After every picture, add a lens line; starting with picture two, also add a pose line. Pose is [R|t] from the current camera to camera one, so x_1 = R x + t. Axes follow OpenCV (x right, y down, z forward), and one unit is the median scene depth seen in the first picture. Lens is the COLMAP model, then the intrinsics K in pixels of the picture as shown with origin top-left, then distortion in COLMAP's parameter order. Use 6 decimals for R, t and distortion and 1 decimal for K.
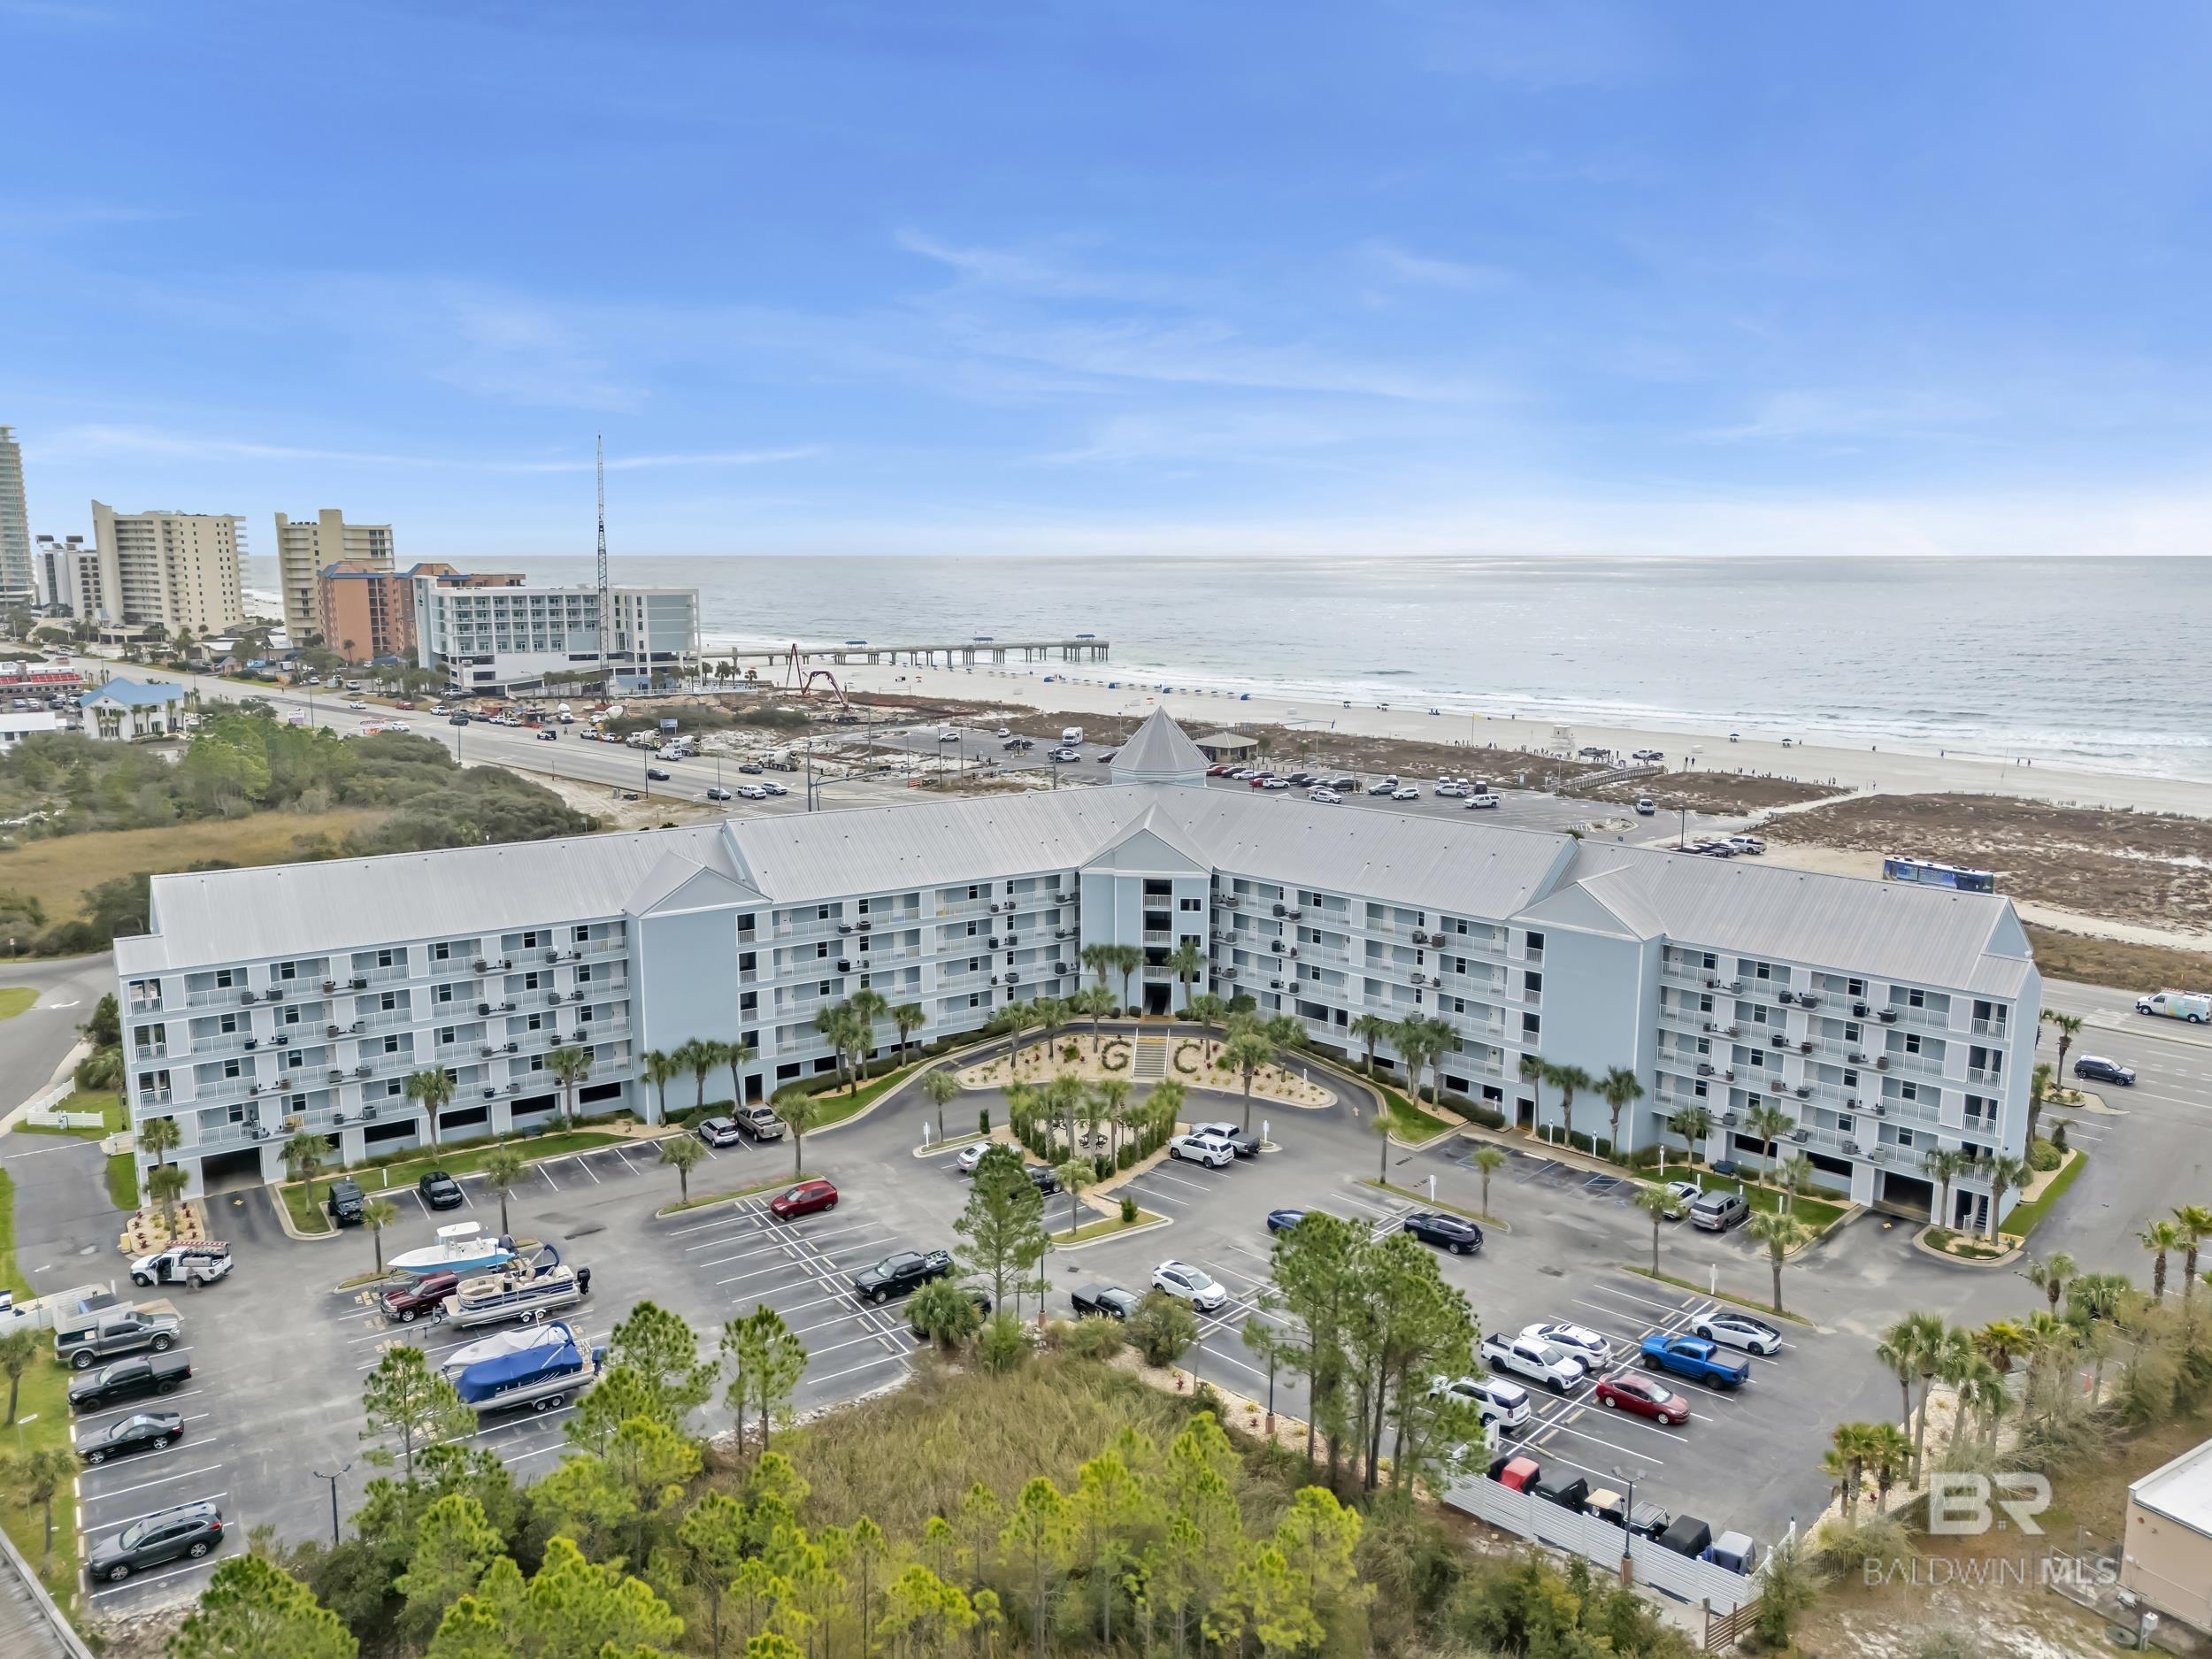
lens RADIAL K [[1587.6, 0, 1101.4], [0, 1587.6, 839.0], [0, 0, 1]] dist [0.037662, -0.031433]
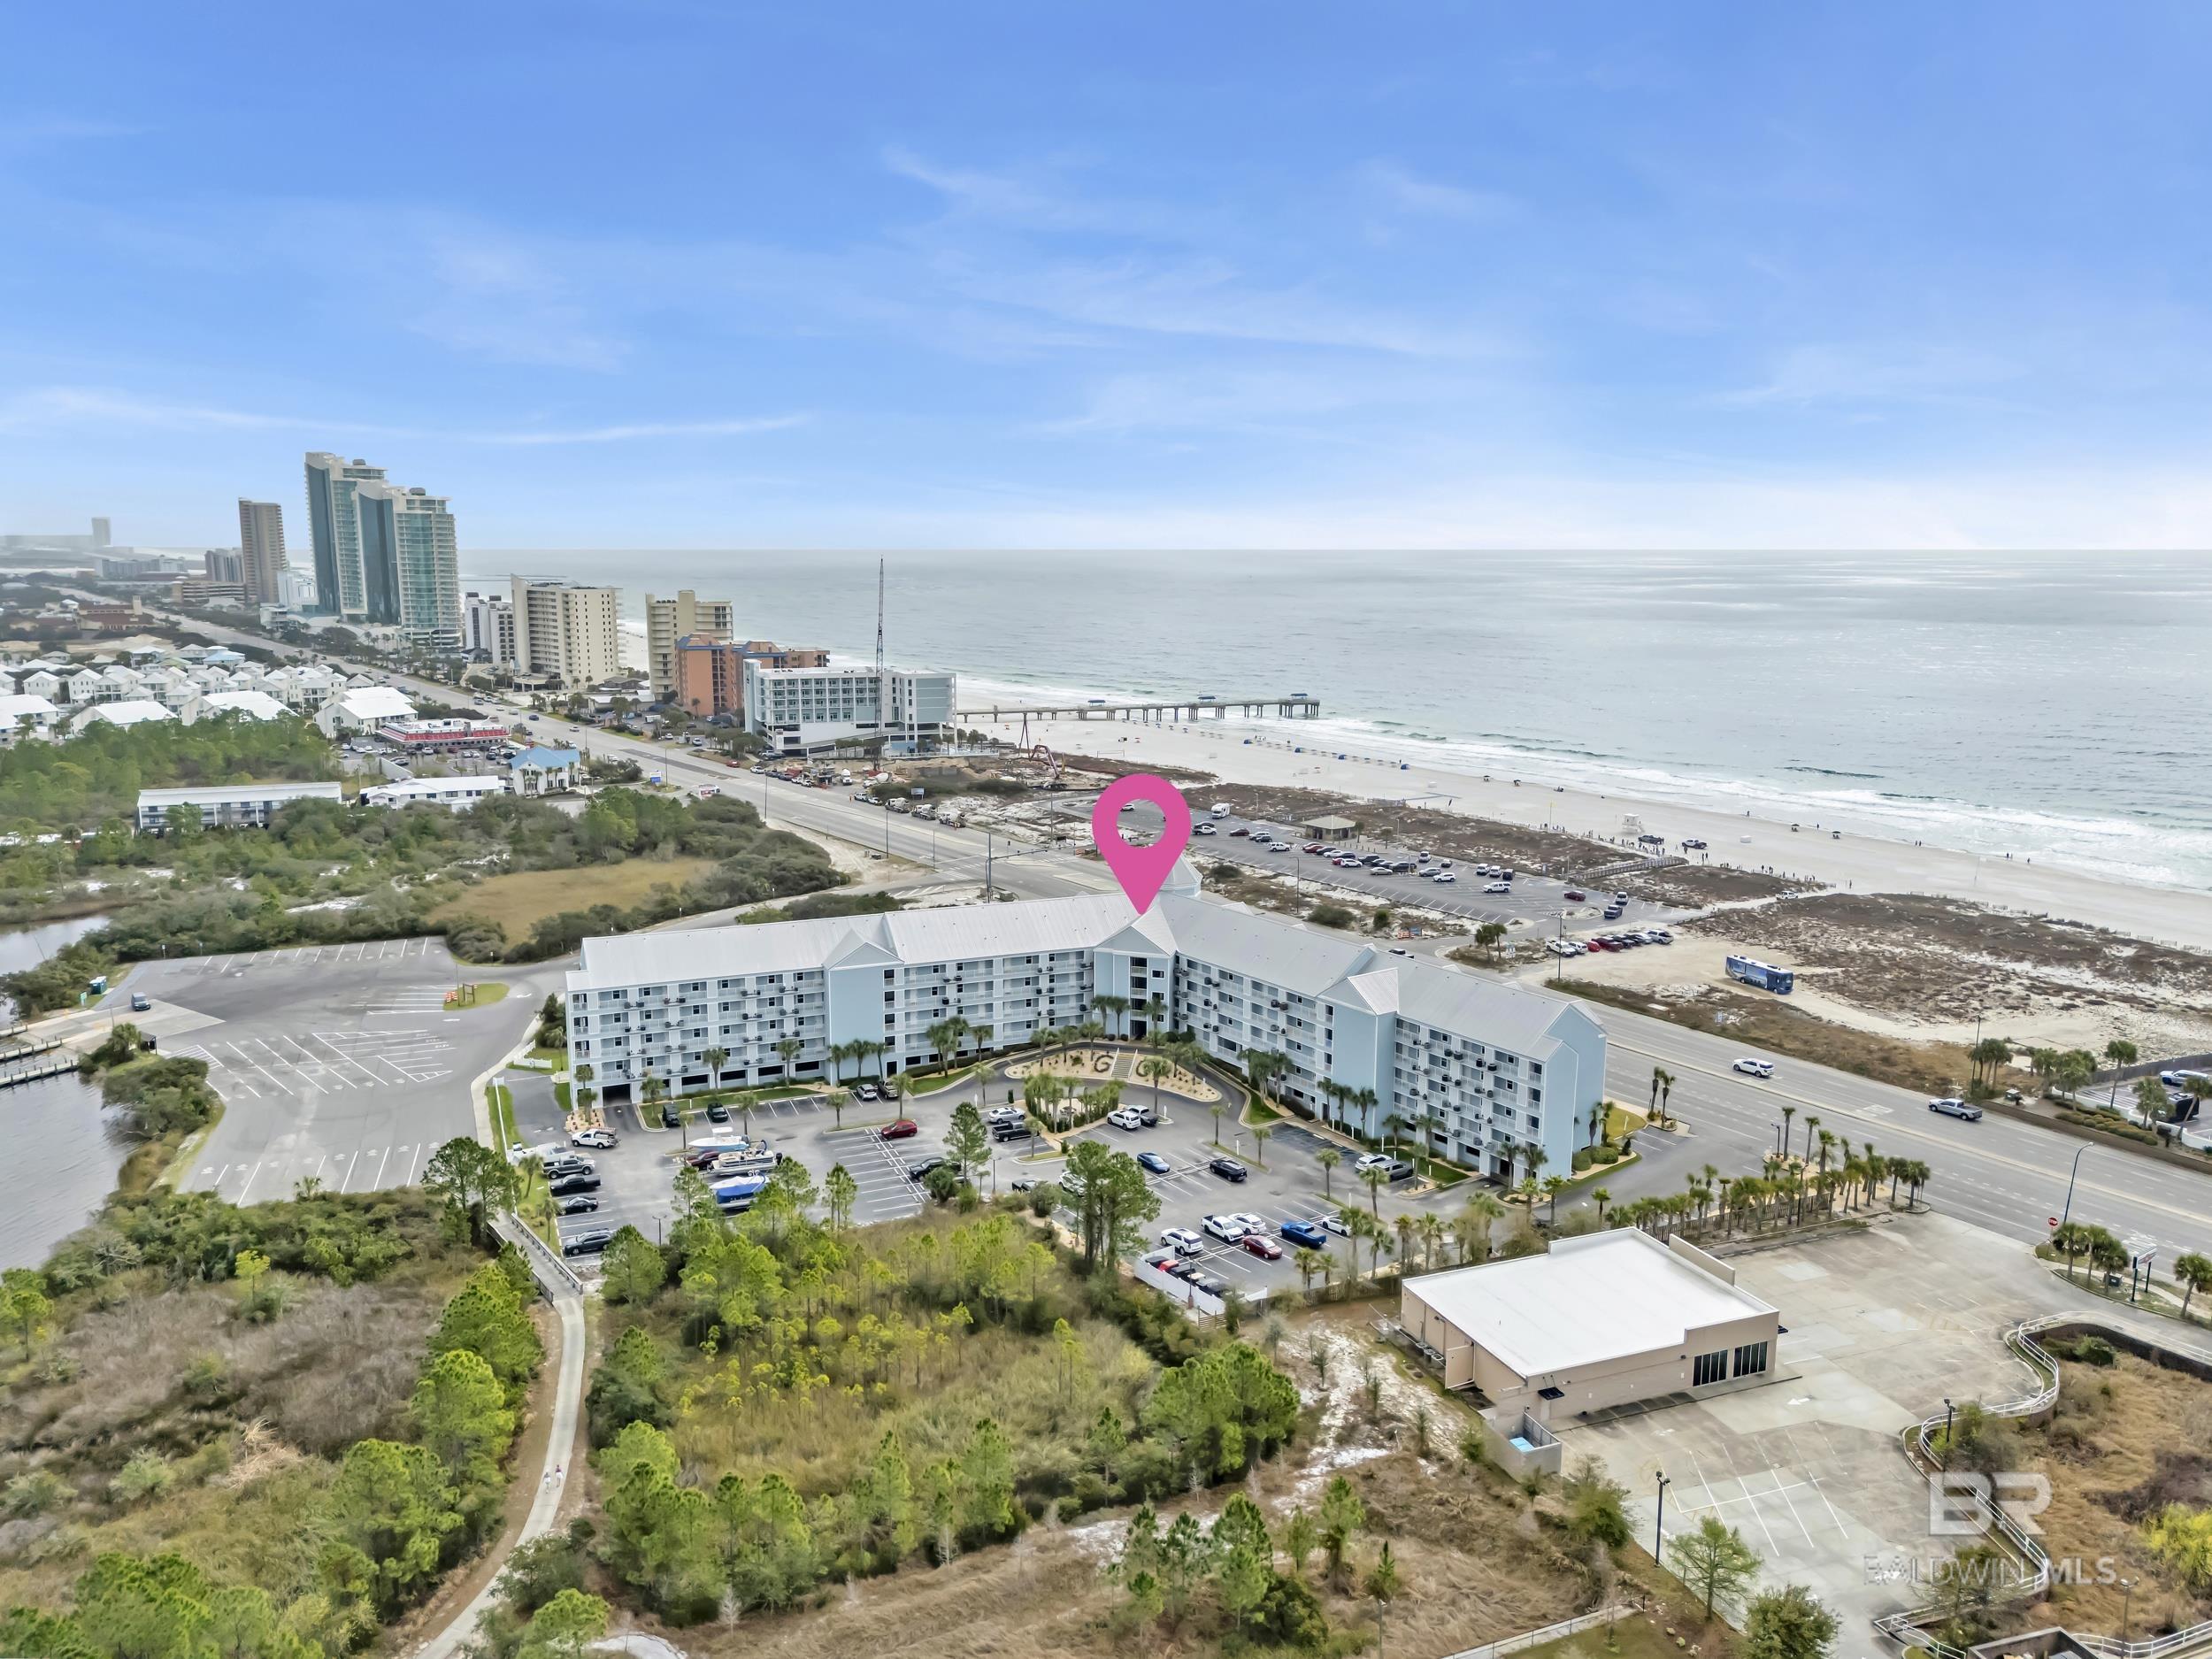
lens RADIAL K [[1587.6, 0, 1120.7], [0, 1587.6, 828.8], [0, 0, 1]] dist [0.037662, -0.031433]
pose [[0.983359, 0.034726, -0.178322, 0.331738], [-0.035982, 0.999345, -0.003814, -0.109611], [0.178073, 0.010167, 0.983965, -0.675519]]
